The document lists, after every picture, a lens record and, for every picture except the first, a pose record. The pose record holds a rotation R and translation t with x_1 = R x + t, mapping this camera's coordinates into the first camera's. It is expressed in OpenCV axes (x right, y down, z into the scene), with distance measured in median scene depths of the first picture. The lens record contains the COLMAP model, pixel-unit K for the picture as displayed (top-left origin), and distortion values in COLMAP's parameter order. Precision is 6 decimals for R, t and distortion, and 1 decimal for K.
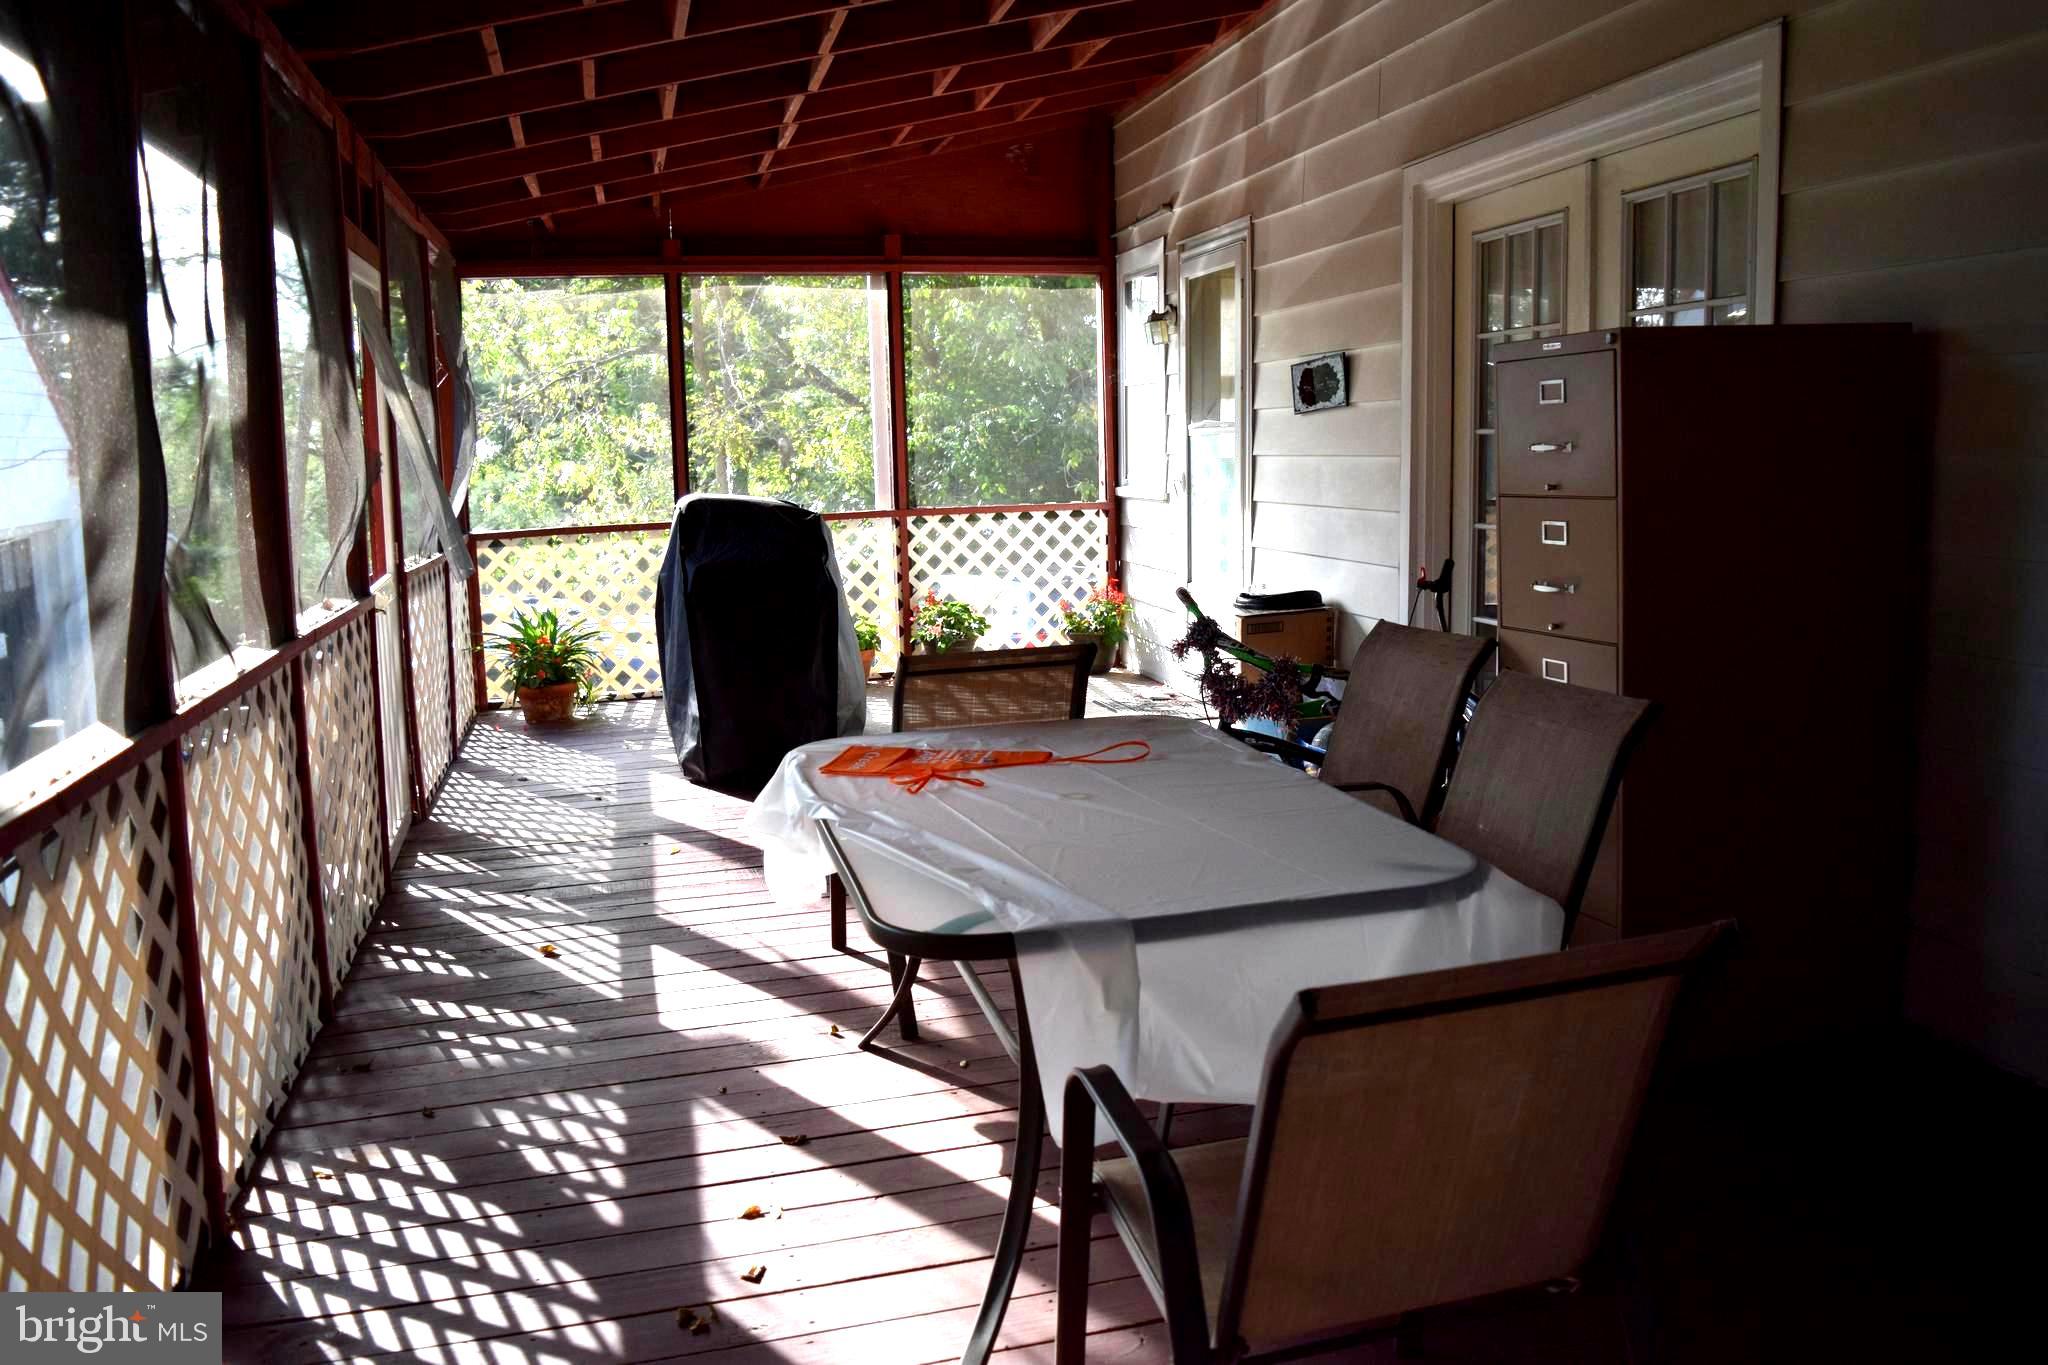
lens RADIAL K [[1601.9, 0, 1024.9], [0, 1601.9, 683.9], [0, 0, 1]] dist [-0.102444, 0.026234]
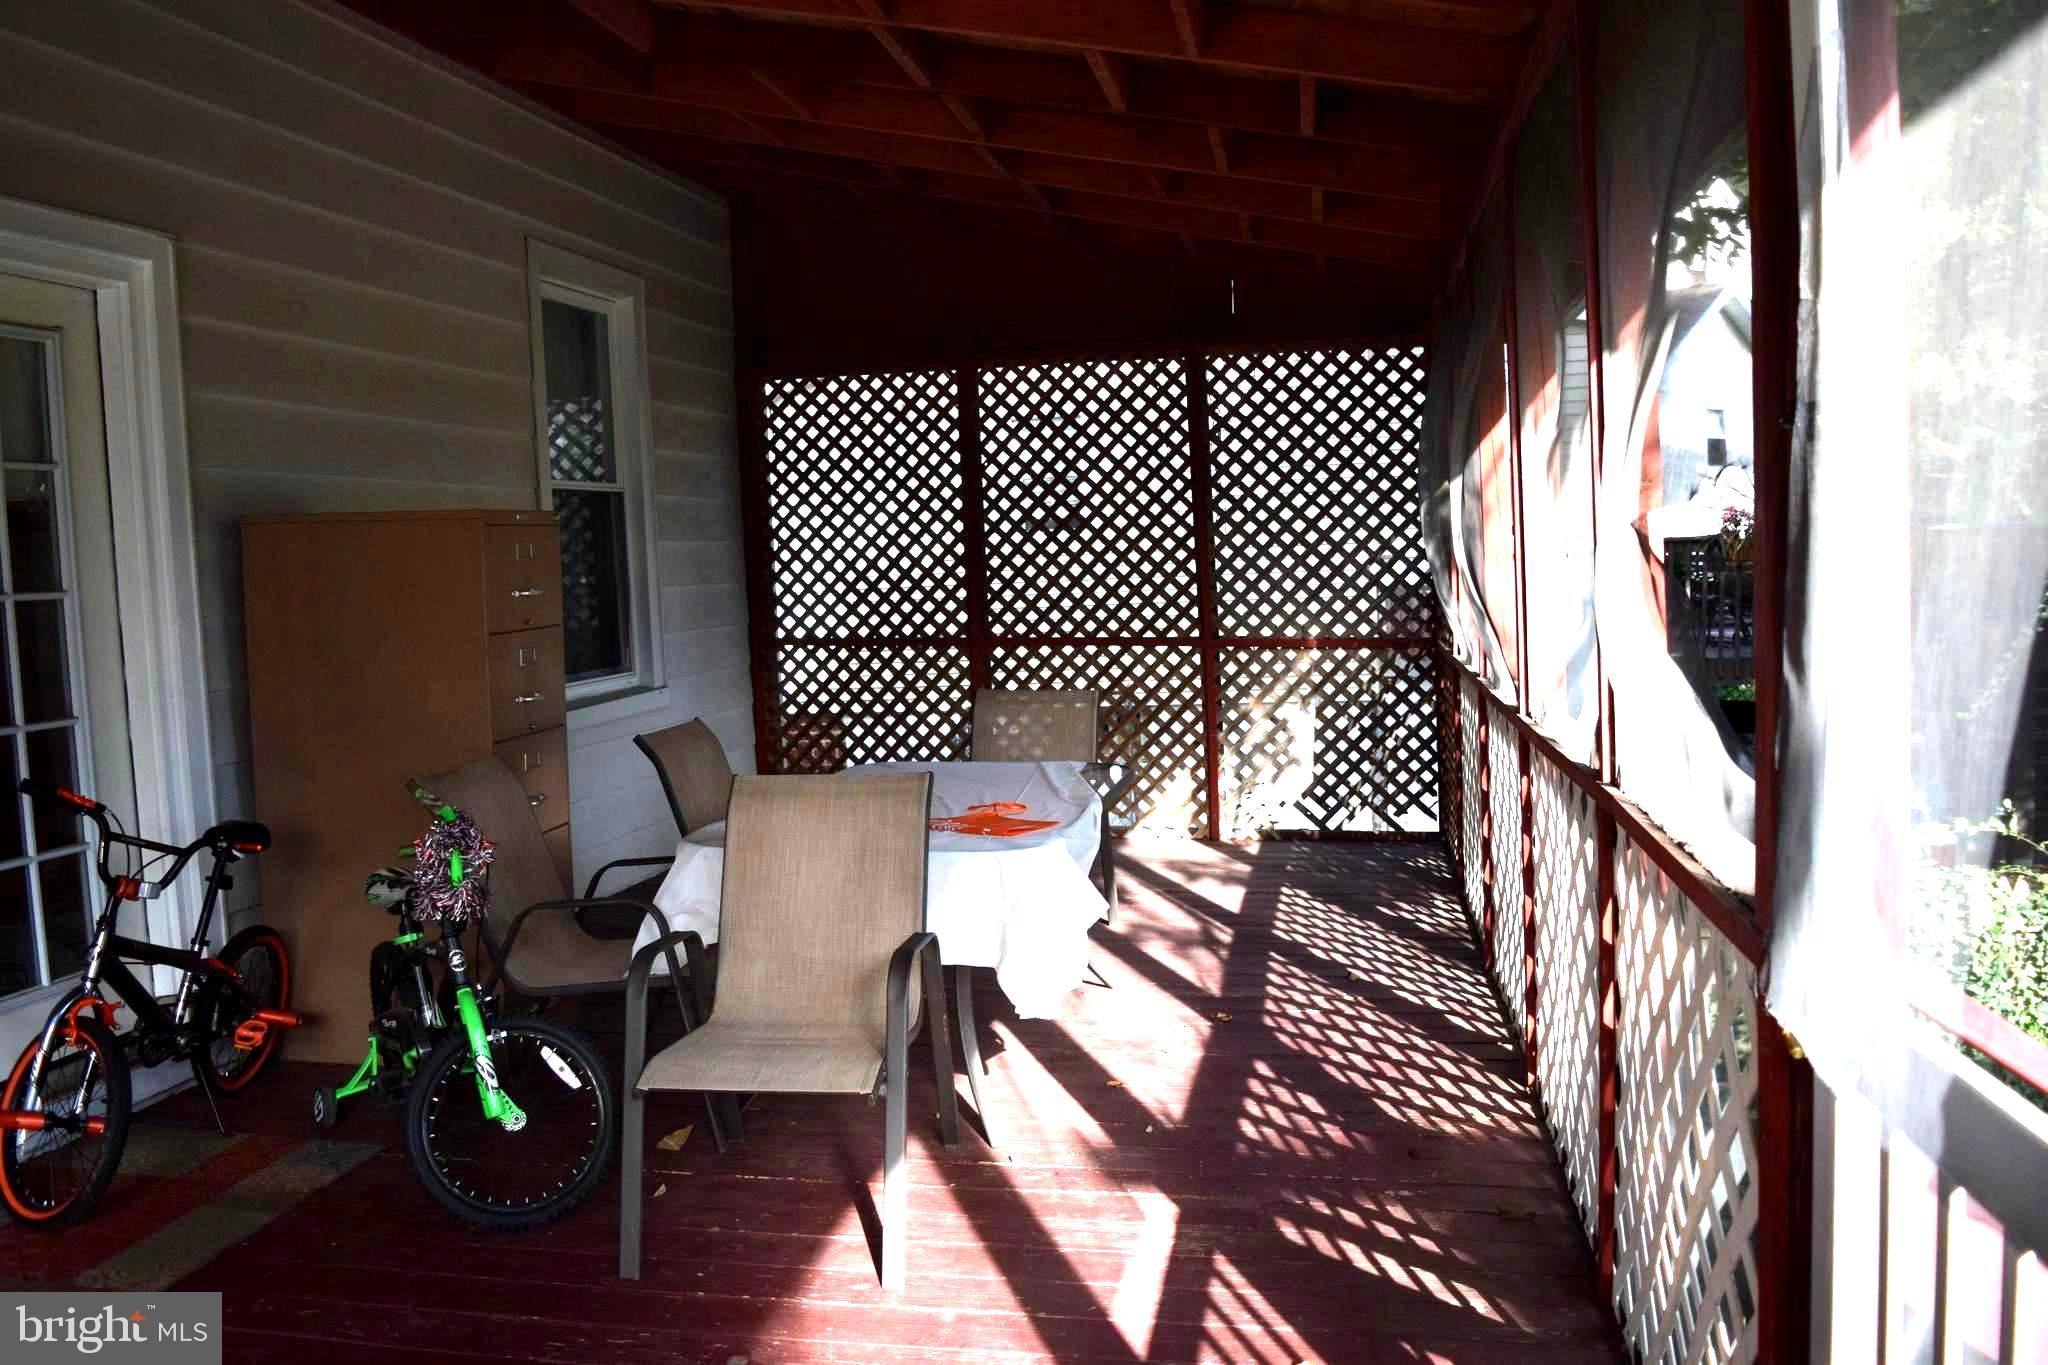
lens RADIAL K [[1601.9, 0, 1024.4], [0, 1601.9, 682.2], [0, 0, 1]] dist [-0.102444, 0.026234]
pose [[-0.900456, 0.023372, 0.434319, -0.644287], [0.116141, 0.975218, 0.188311, -0.289860], [-0.419154, 0.220008, -0.880855, 2.082241]]
